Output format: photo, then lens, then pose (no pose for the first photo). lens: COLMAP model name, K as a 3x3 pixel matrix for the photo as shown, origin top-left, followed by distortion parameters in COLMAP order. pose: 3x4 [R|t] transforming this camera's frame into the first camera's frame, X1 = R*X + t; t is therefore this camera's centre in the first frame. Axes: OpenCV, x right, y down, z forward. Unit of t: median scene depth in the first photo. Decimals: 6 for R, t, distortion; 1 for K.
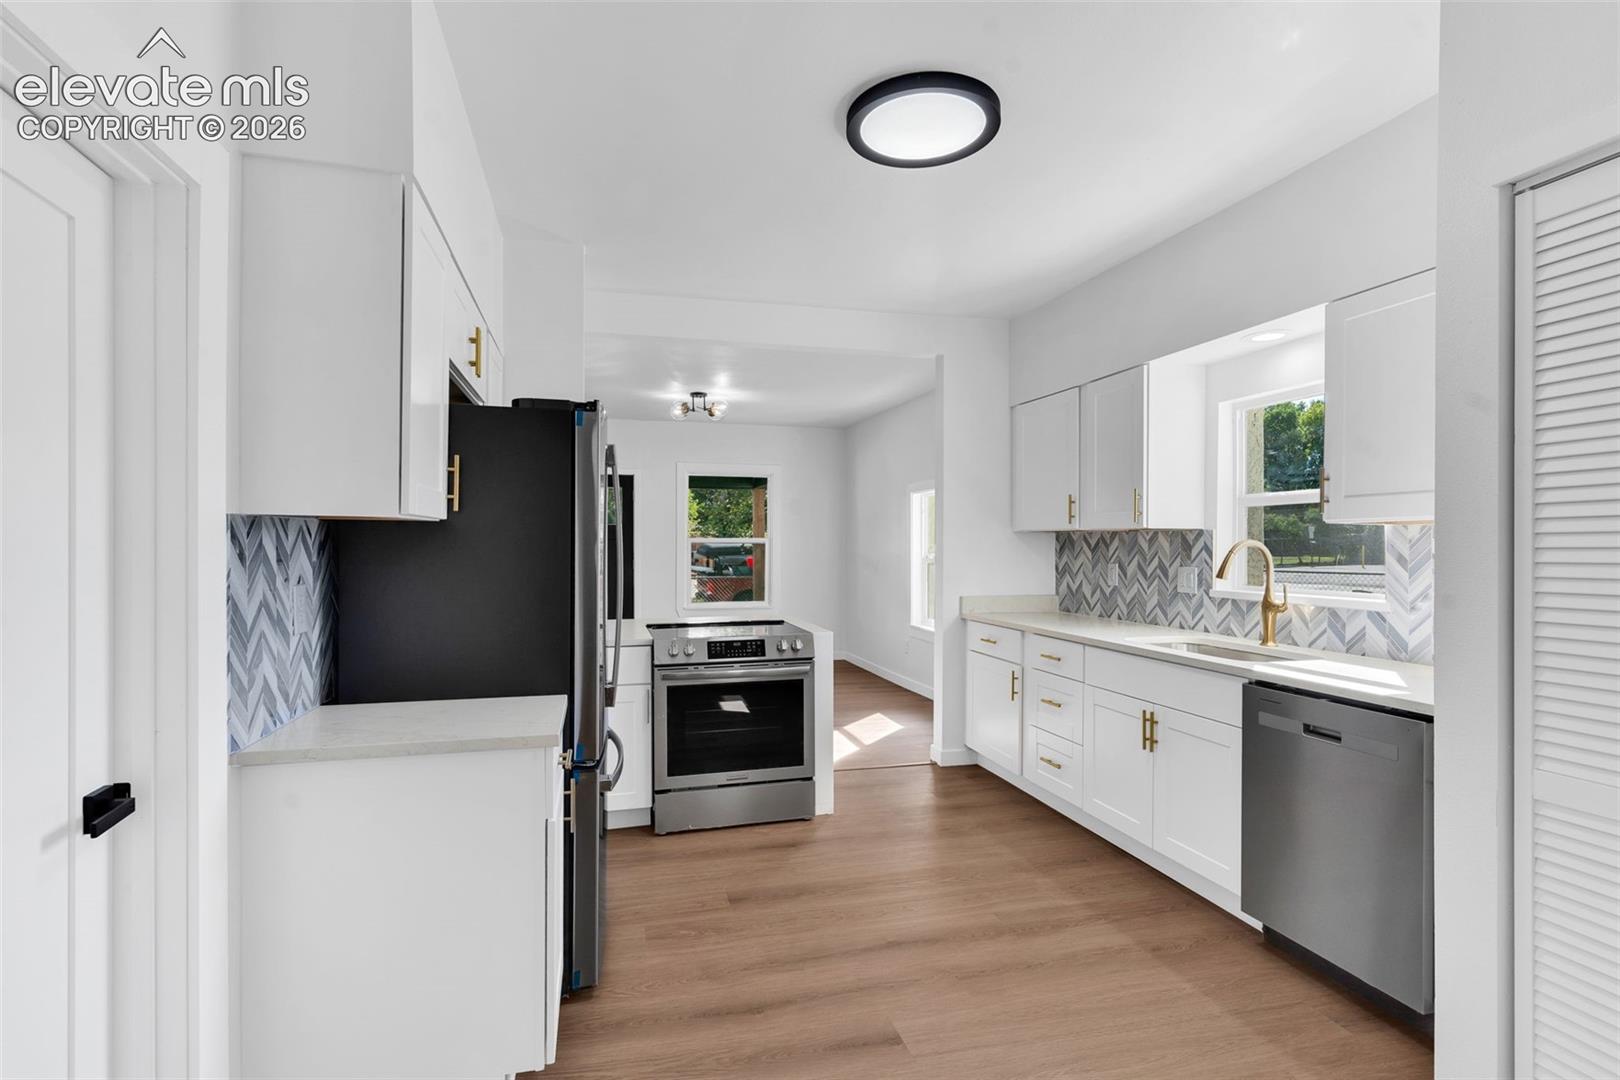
lens RADIAL K [[765.3, 0, 813.8], [0, 765.3, 547.9], [0, 0, 1]] dist [0.000390, -0.000044]
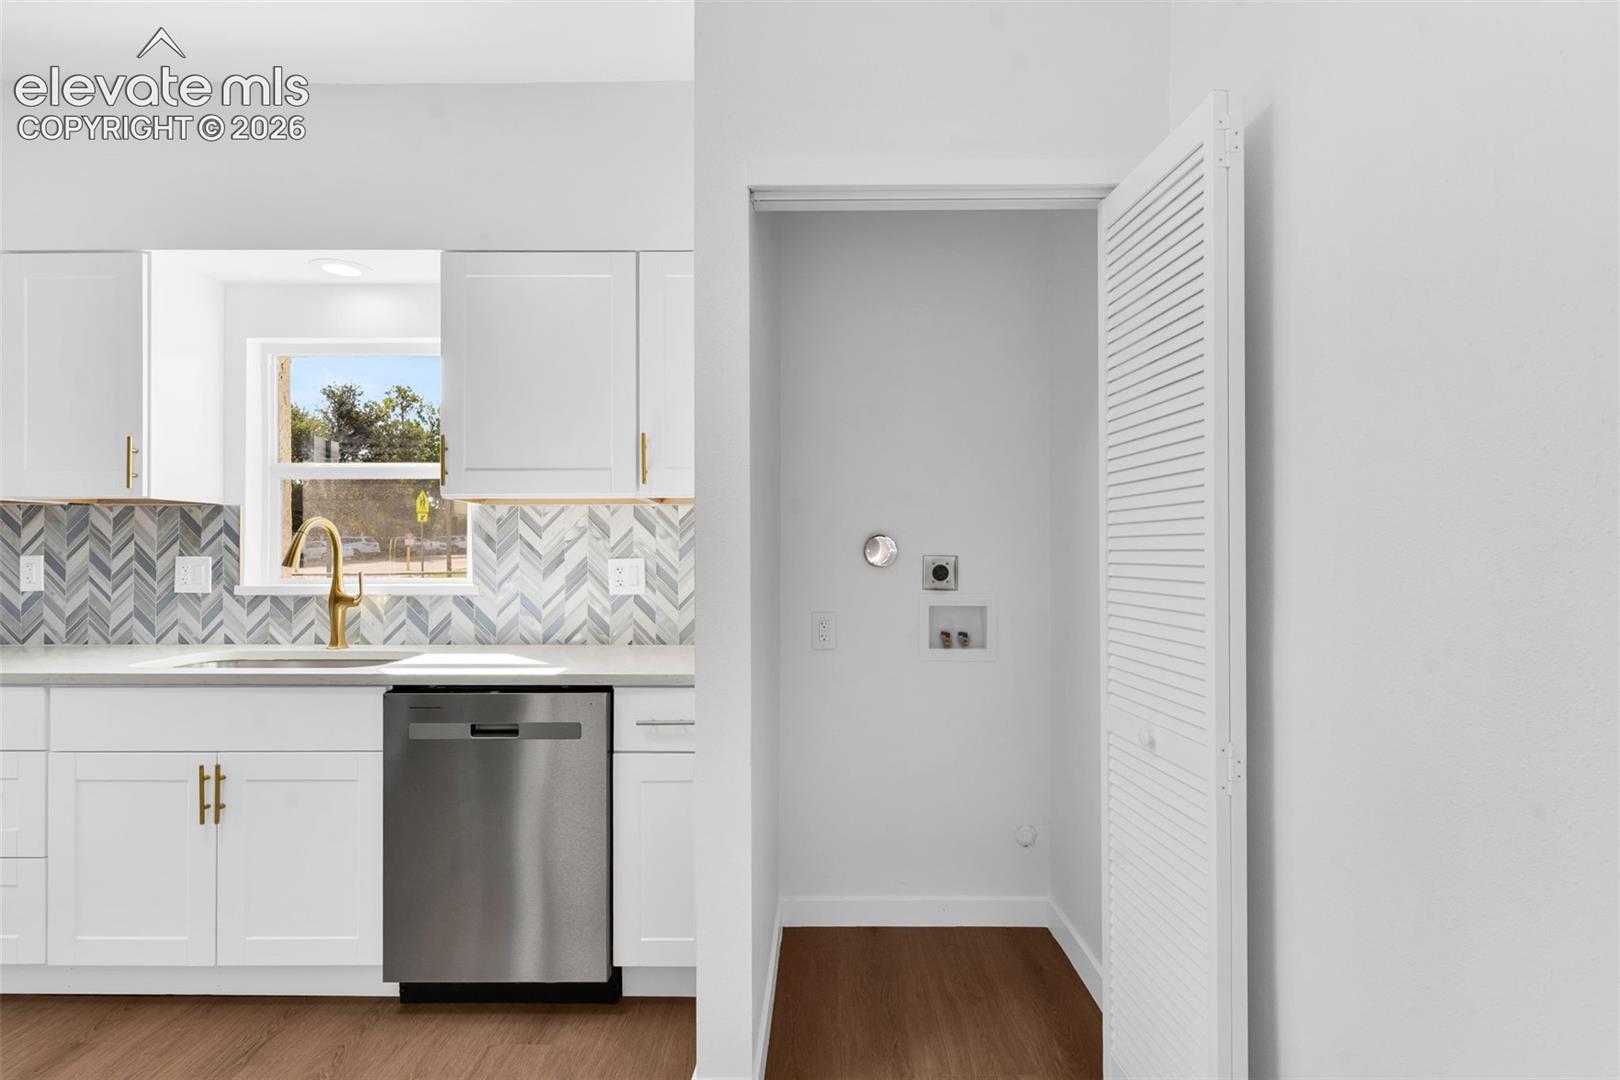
lens RADIAL K [[811.1, 0, 800.6], [0, 811.1, 546.0], [0, 0, 1]] dist [0.002110, -0.000024]
pose [[0.270438, -0.000114, 0.962737, -0.091647], [0.005036, 0.999986, -0.001296, 0.018855], [-0.962724, 0.005199, 0.270435, 0.247547]]
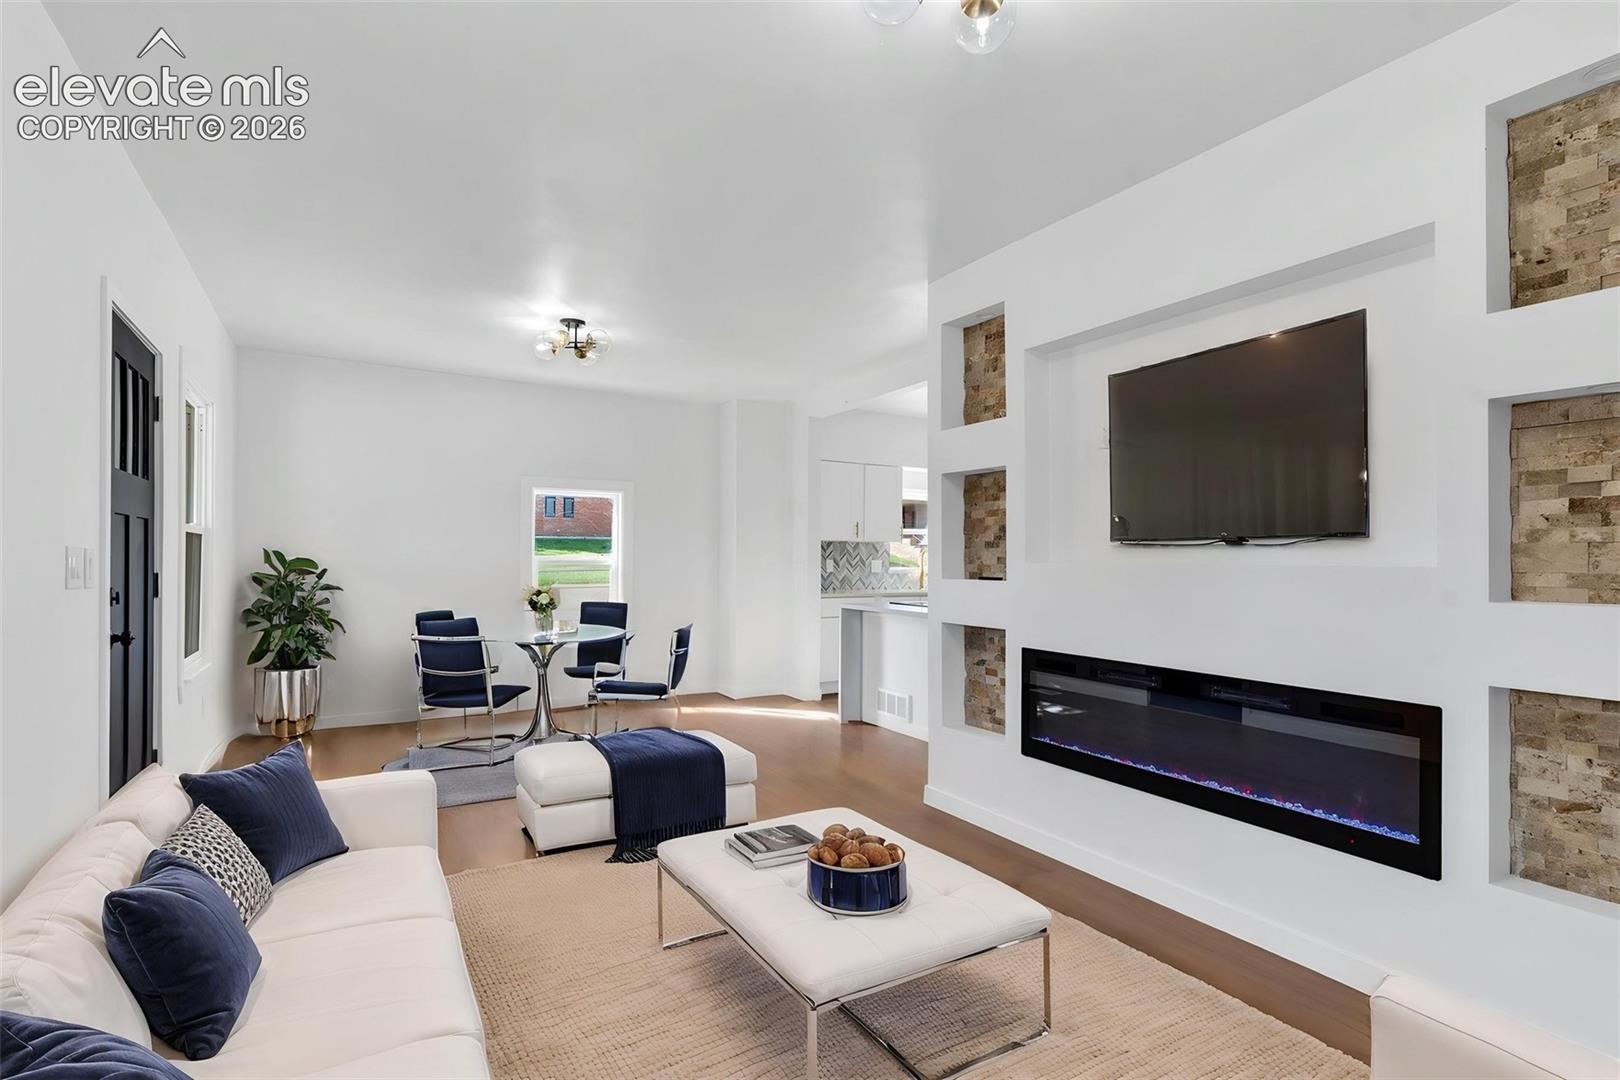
lens RADIAL K [[785.8, 0, 806.4], [0, 785.8, 552.6], [0, 0, 1]] dist [0.007807, -0.001410]
pose [[-0.259101, 0.003467, 0.965844, -1.598808], [-0.003304, 0.999985, -0.004476, 0.014271], [-0.965845, -0.004351, -0.259085, 1.772161]]
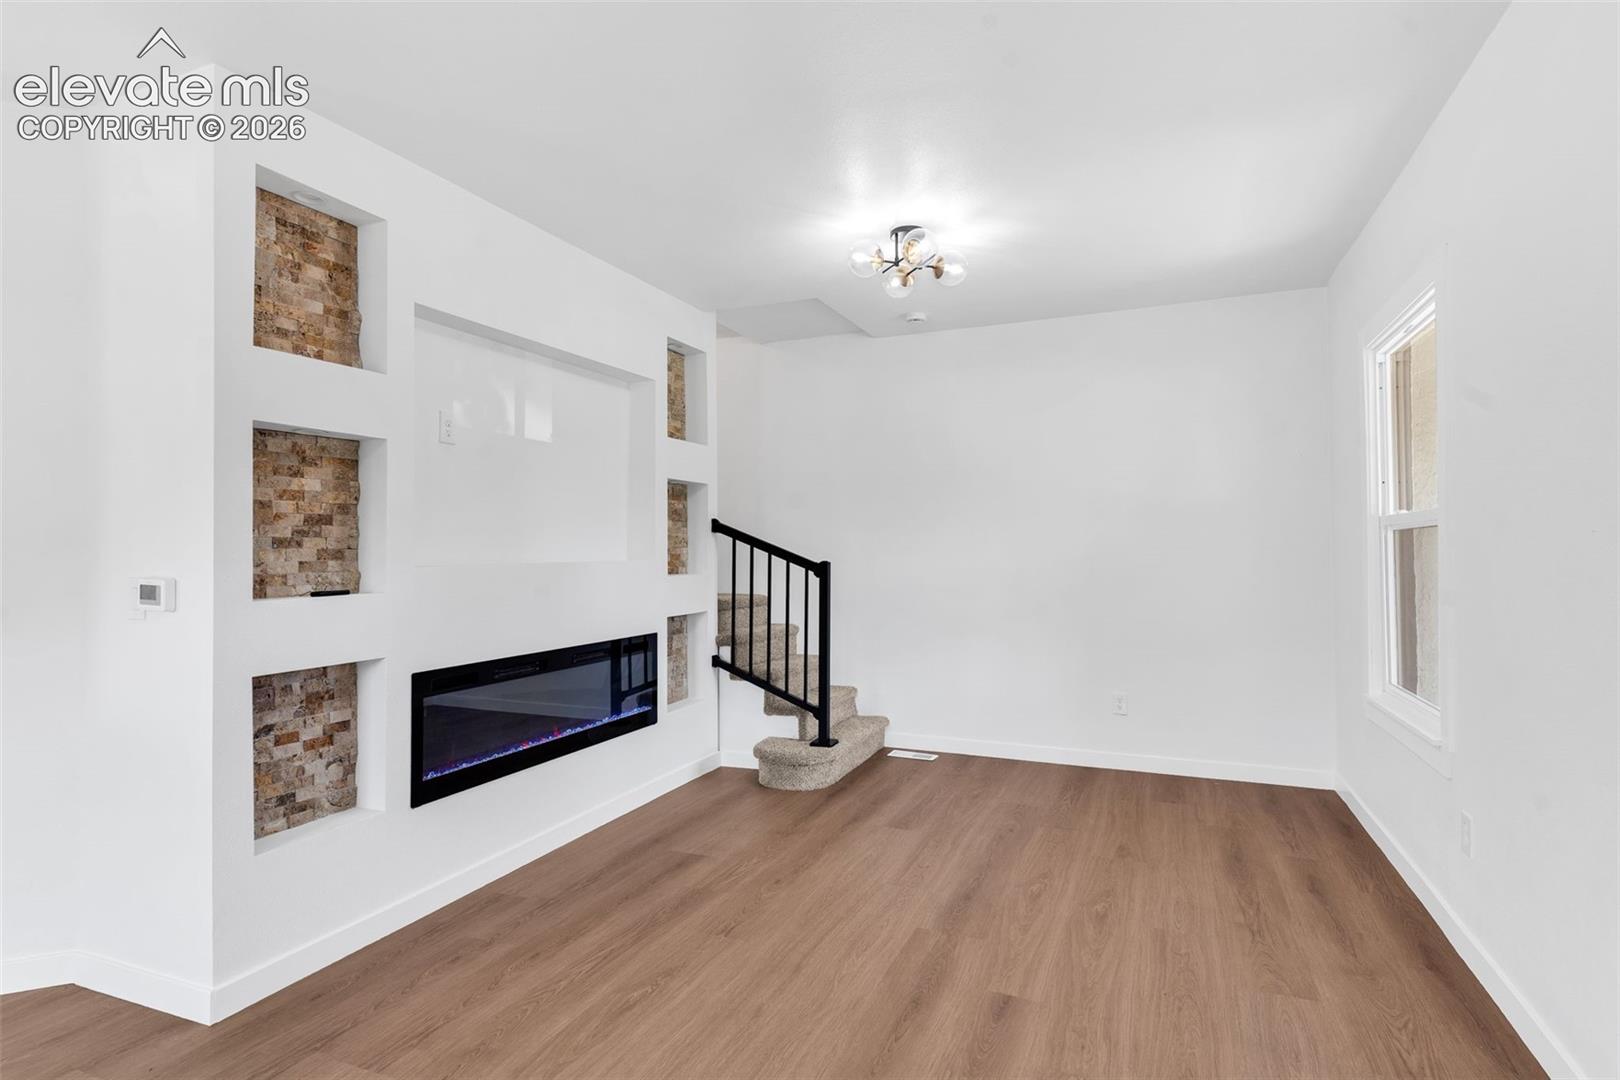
lens RADIAL K [[811.1, 0, 800.6], [0, 811.1, 546.0], [0, 0, 1]] dist [0.002110, -0.000024]
pose [[-0.623202, 0.001080, -0.782060, -0.385493], [0.003826, 0.999991, -0.001668, 0.003575], [0.782052, -0.004031, -0.623201, 2.050424]]
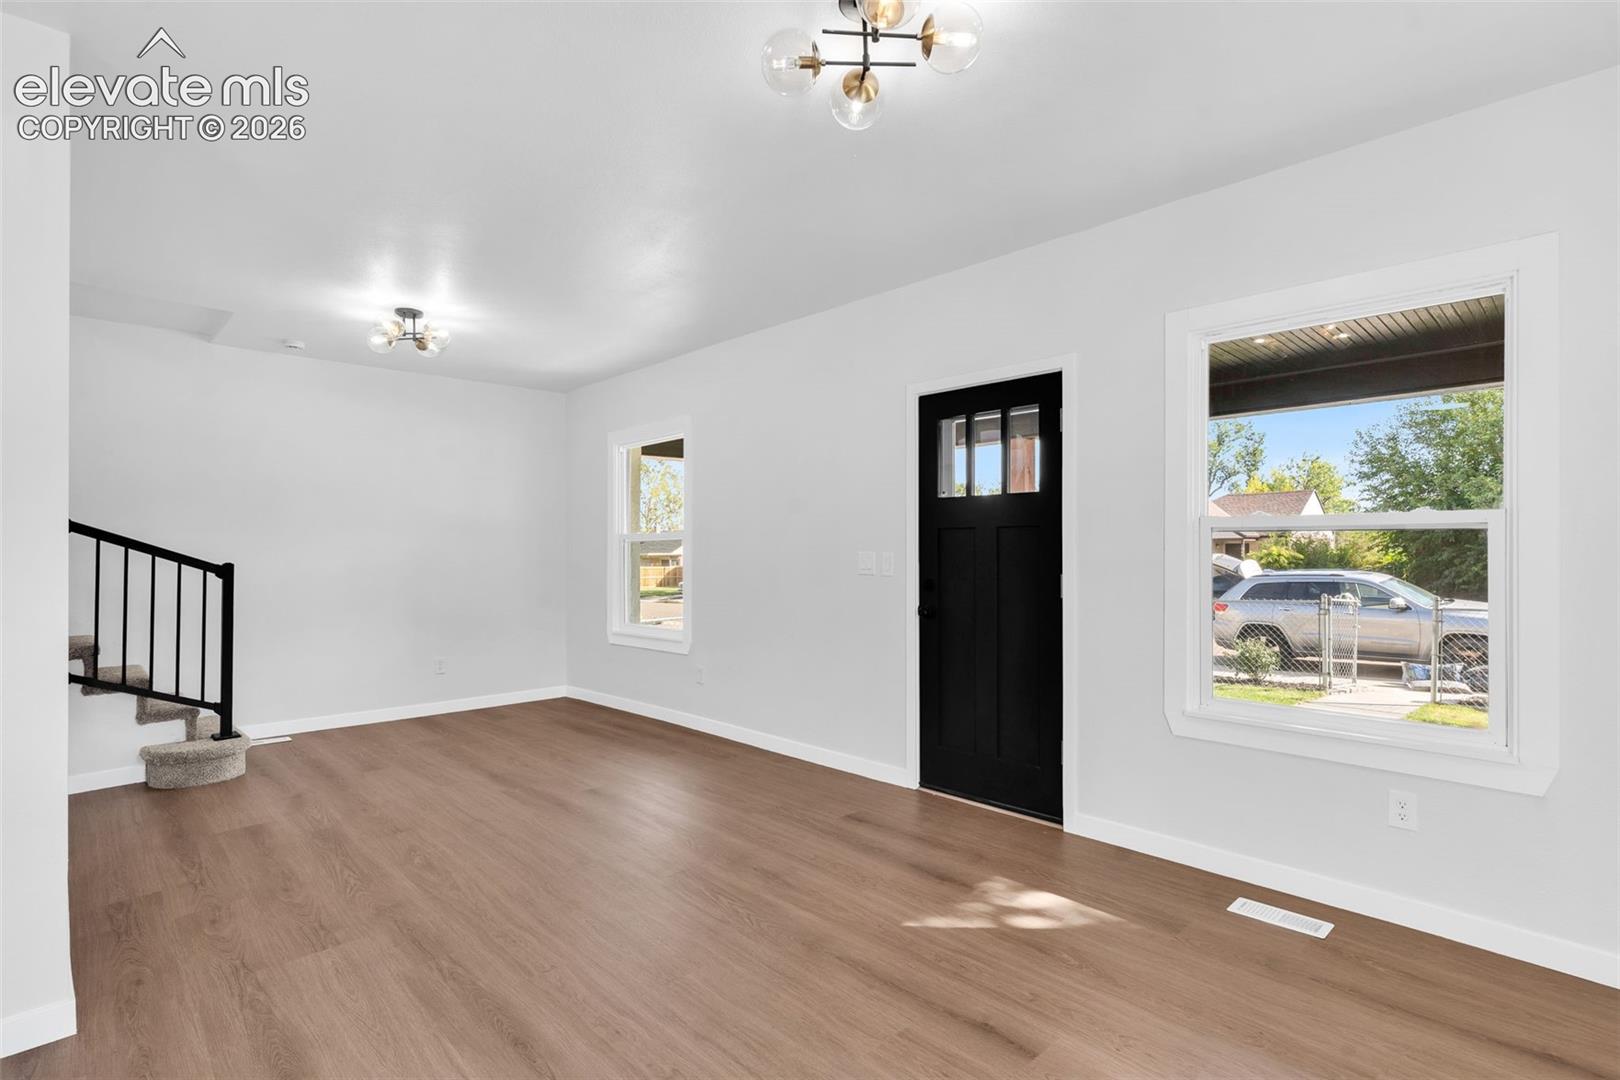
lens RADIAL K [[787.5, 0, 806.5], [0, 787.5, 547.2], [0, 0, 1]] dist [-0.003264, -0.000459]
pose [[0.478147, -0.005867, -0.878260, 0.169703], [-0.000987, 0.999973, -0.007217, 0.008154], [0.878279, 0.004318, 0.478129, 1.521997]]
